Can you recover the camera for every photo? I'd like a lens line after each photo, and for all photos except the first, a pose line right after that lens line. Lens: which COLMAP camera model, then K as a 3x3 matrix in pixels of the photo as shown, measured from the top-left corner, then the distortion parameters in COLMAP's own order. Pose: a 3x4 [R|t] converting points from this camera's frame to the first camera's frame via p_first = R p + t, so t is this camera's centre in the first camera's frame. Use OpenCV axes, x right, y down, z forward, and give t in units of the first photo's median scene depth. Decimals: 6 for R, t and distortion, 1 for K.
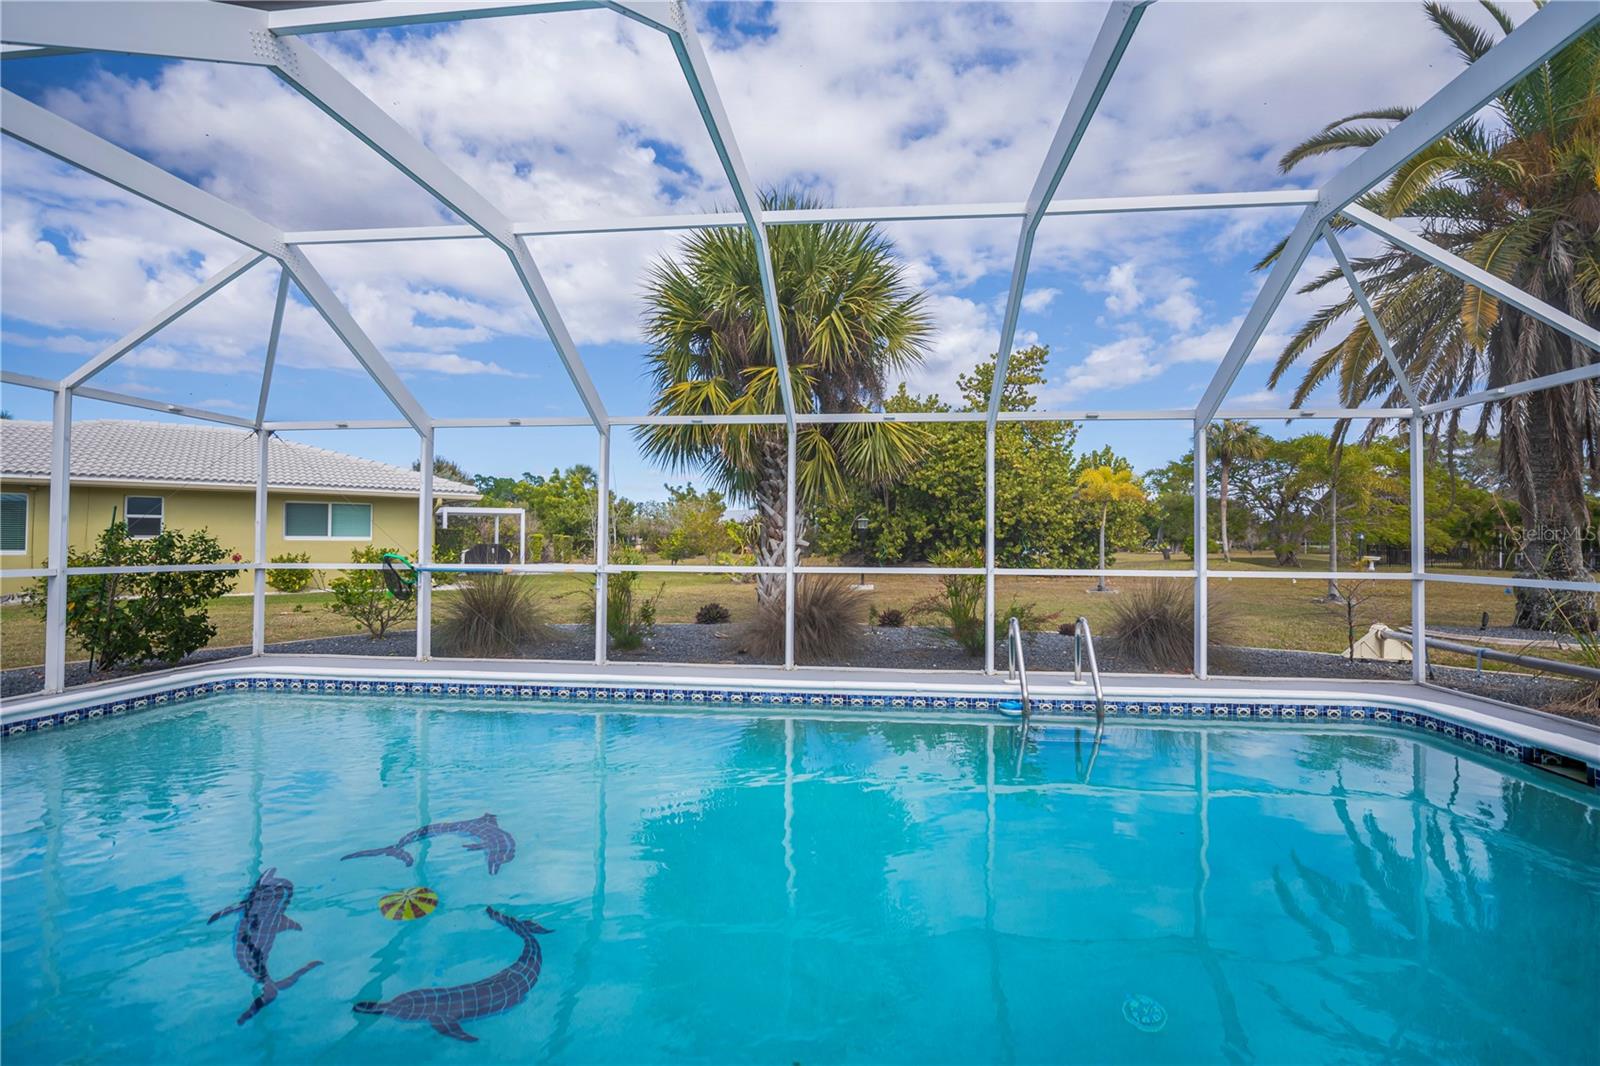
lens RADIAL K [[748.8, 0, 805.0], [0, 748.8, 534.1], [0, 0, 1]] dist [-0.005837, -0.001363]
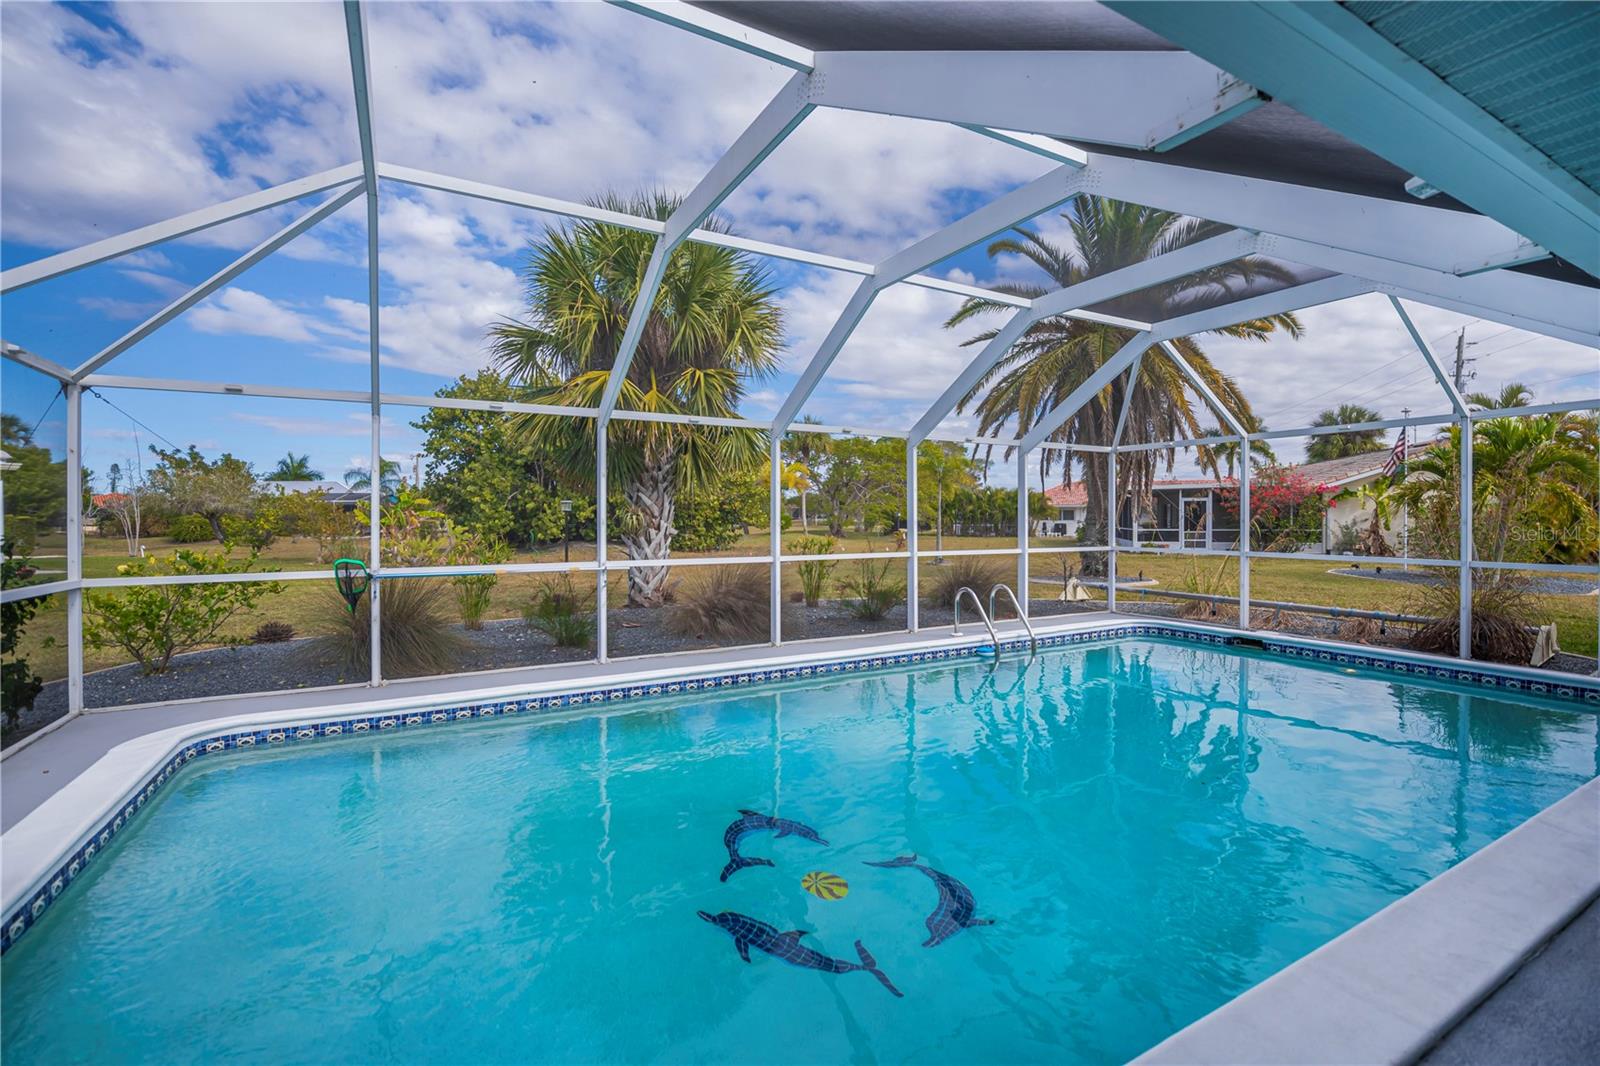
lens RADIAL K [[748.8, 0, 757.8], [0, 748.8, 504.9], [0, 0, 1]] dist [-0.005837, -0.001363]
pose [[0.813662, -0.004541, 0.581321, -0.240806], [0.001969, 0.999985, 0.005056, -0.016955], [-0.581335, -0.002969, 0.813659, 0.012840]]
